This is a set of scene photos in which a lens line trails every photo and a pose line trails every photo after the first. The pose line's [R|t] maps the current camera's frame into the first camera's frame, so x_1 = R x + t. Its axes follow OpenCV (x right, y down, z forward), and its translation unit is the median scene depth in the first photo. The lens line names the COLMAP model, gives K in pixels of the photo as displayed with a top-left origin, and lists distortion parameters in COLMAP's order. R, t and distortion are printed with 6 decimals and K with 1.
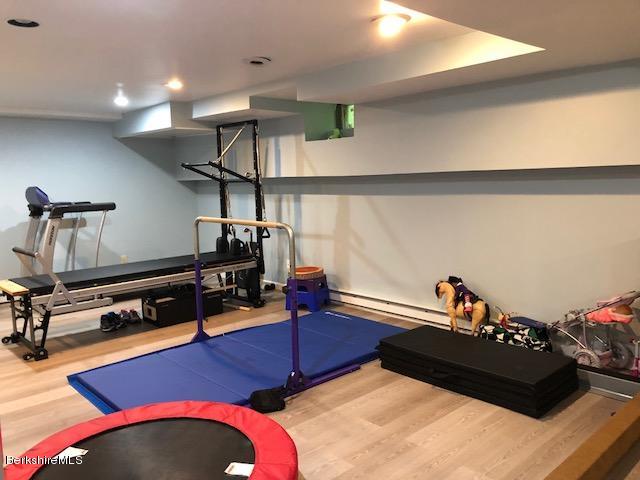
lens RADIAL K [[522.6, 0, 319.5], [0, 522.6, 241.2], [0, 0, 1]] dist [0.013516, 0.010090]
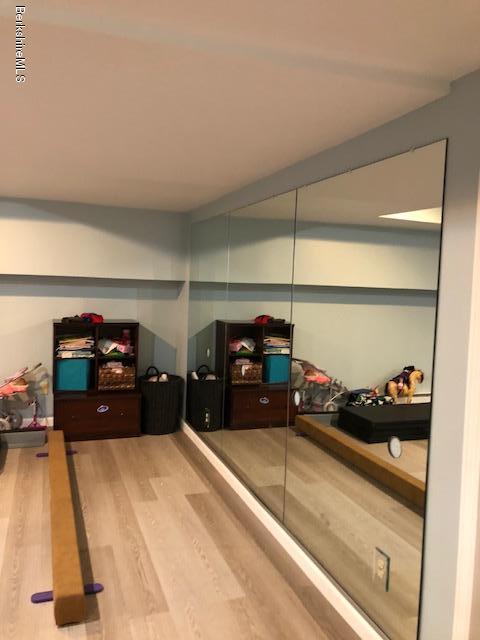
lens RADIAL K [[522.6, 0, 238.4], [0, 522.6, 317.5], [0, 0, 1]] dist [0.013516, 0.010090]
pose [[0.376956, -0.024730, 0.925901, -0.440603], [0.071217, 0.997458, -0.002353, 0.009130], [-0.923489, 0.066827, 0.377759, -0.024919]]
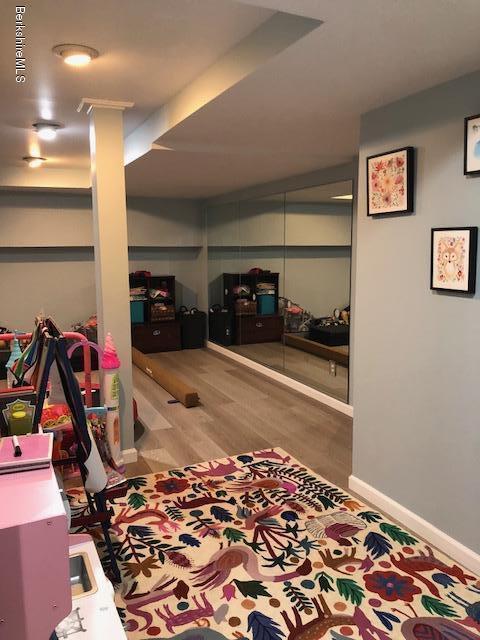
lens RADIAL K [[522.6, 0, 239.7], [0, 522.6, 321.3], [0, 0, 1]] dist [0.013516, 0.010090]
pose [[0.310357, -0.117508, 0.943329, -1.166194], [0.110228, 0.990085, 0.087067, 0.027214], [-0.944208, 0.076960, 0.320233, -0.150728]]
